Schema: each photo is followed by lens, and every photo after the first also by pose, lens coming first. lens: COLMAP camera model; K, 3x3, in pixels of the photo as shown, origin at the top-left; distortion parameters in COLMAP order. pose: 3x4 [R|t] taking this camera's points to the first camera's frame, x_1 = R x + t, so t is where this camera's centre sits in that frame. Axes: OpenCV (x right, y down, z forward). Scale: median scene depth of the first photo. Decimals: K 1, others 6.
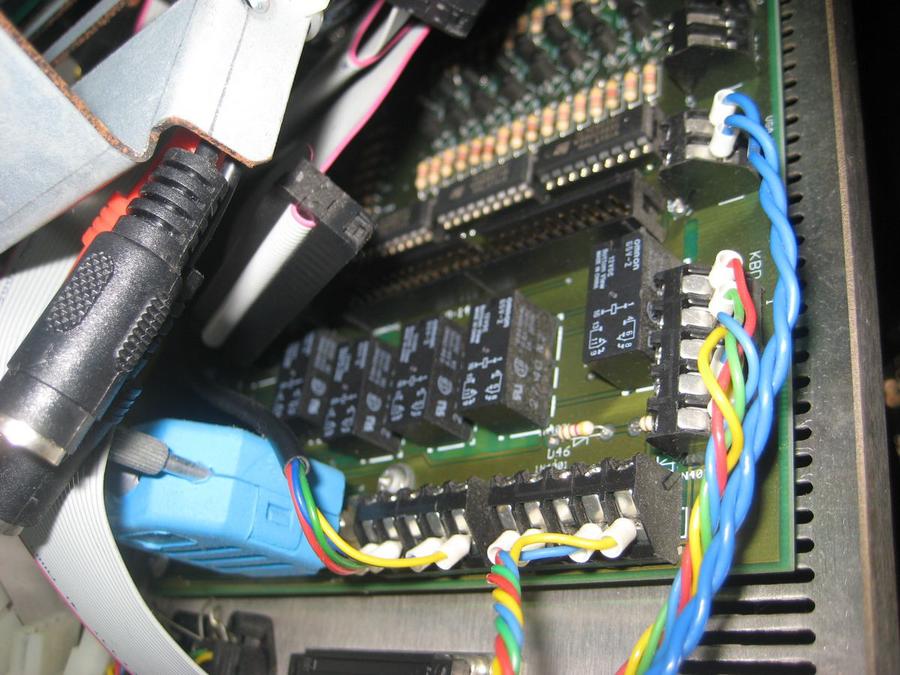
lens RADIAL K [[899.9, 0, 449.3], [0, 899.9, 378.9], [0, 0, 1]] dist [-0.098903, 0.035848]
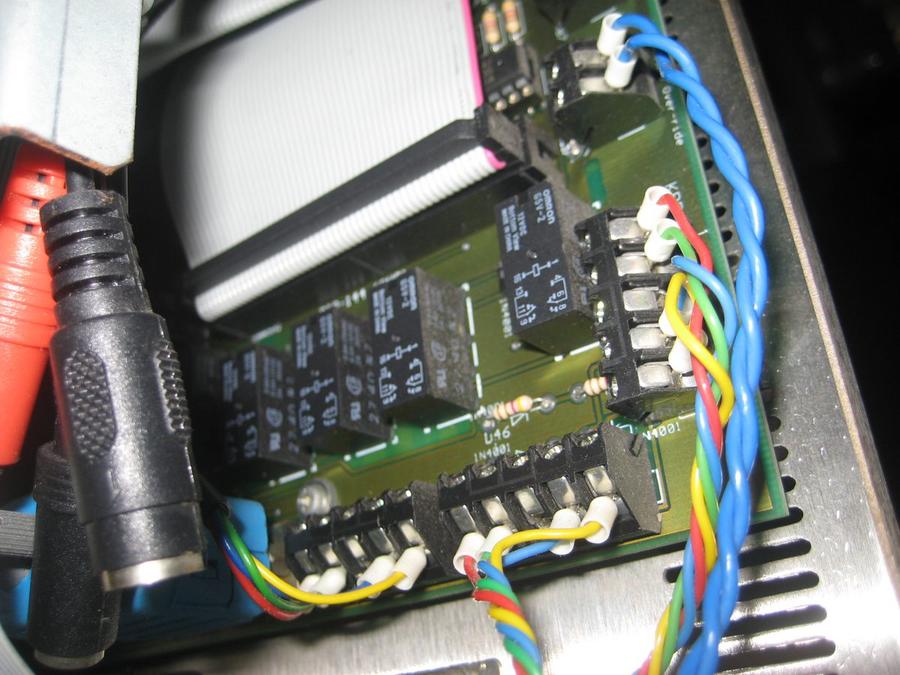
lens RADIAL K [[899.9, 0, 449.3], [0, 899.9, 378.9], [0, 0, 1]] dist [-0.098903, 0.035848]
pose [[0.968278, -0.186940, 0.165807, -0.067064], [0.181281, 0.982221, 0.048767, -0.027803], [-0.171976, -0.017162, 0.984952, 0.110417]]
